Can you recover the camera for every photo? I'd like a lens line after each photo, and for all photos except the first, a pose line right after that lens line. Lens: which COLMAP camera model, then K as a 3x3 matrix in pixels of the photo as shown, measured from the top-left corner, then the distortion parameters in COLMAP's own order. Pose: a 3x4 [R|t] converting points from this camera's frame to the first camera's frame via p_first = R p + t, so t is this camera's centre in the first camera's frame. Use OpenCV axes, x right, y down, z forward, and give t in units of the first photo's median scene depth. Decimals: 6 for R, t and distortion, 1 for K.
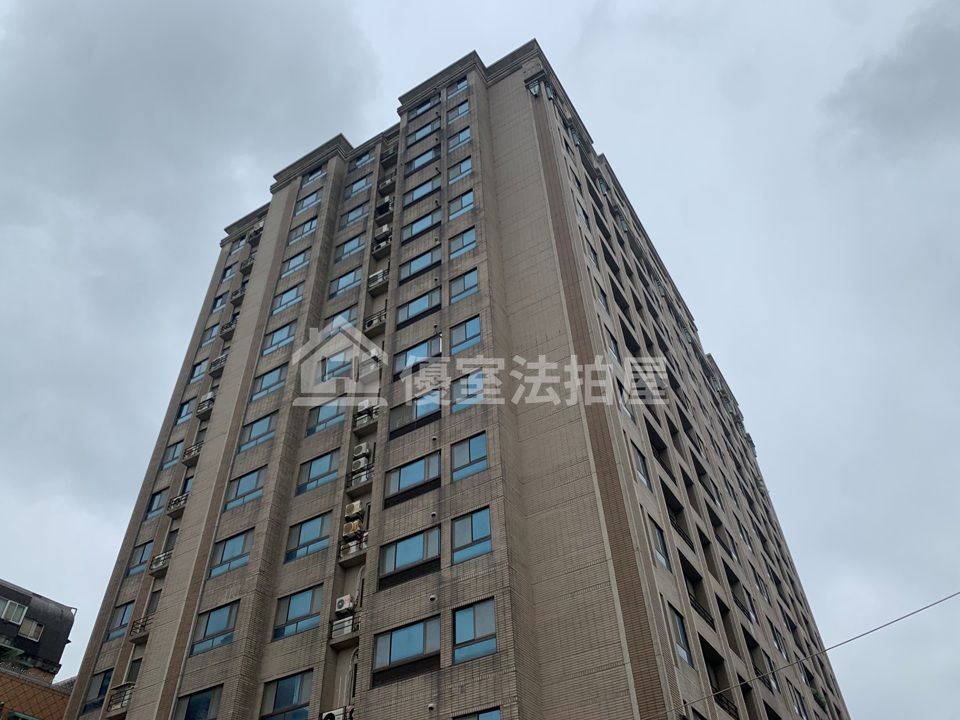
lens RADIAL K [[745.1, 0, 483.4], [0, 745.1, 364.8], [0, 0, 1]] dist [0.028725, -0.029302]
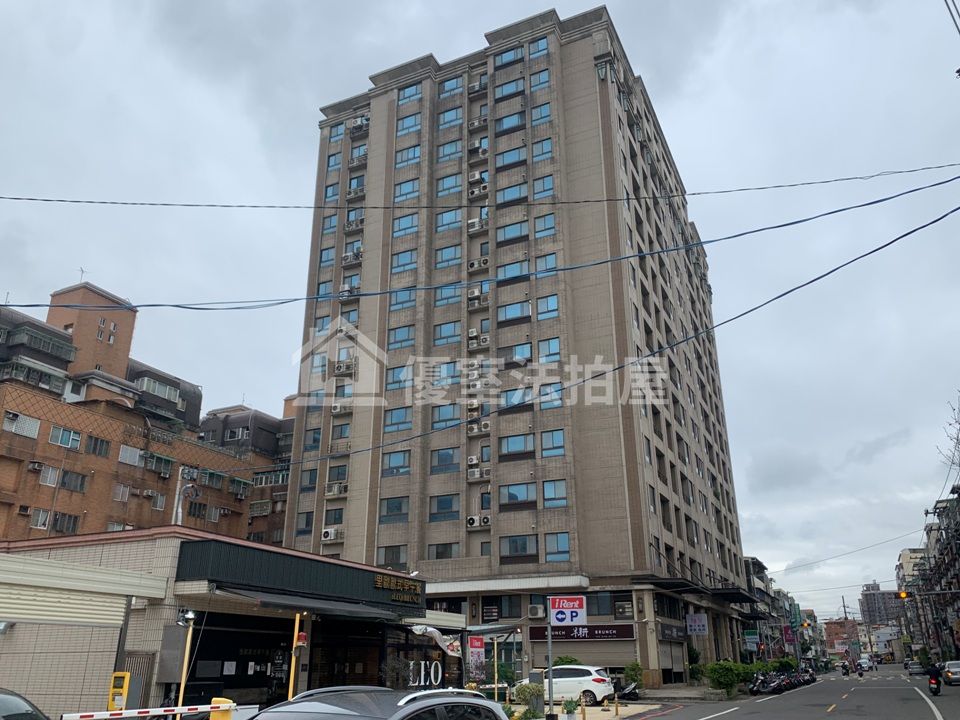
lens RADIAL K [[765.3, 0, 479.8], [0, 765.3, 368.1], [0, 0, 1]] dist [0.058380, -0.055083]
pose [[0.994756, 0.070530, 0.074073, -0.291702], [-0.093117, 0.924122, 0.370577, -0.532050], [-0.042316, -0.375531, 0.925844, -0.595340]]
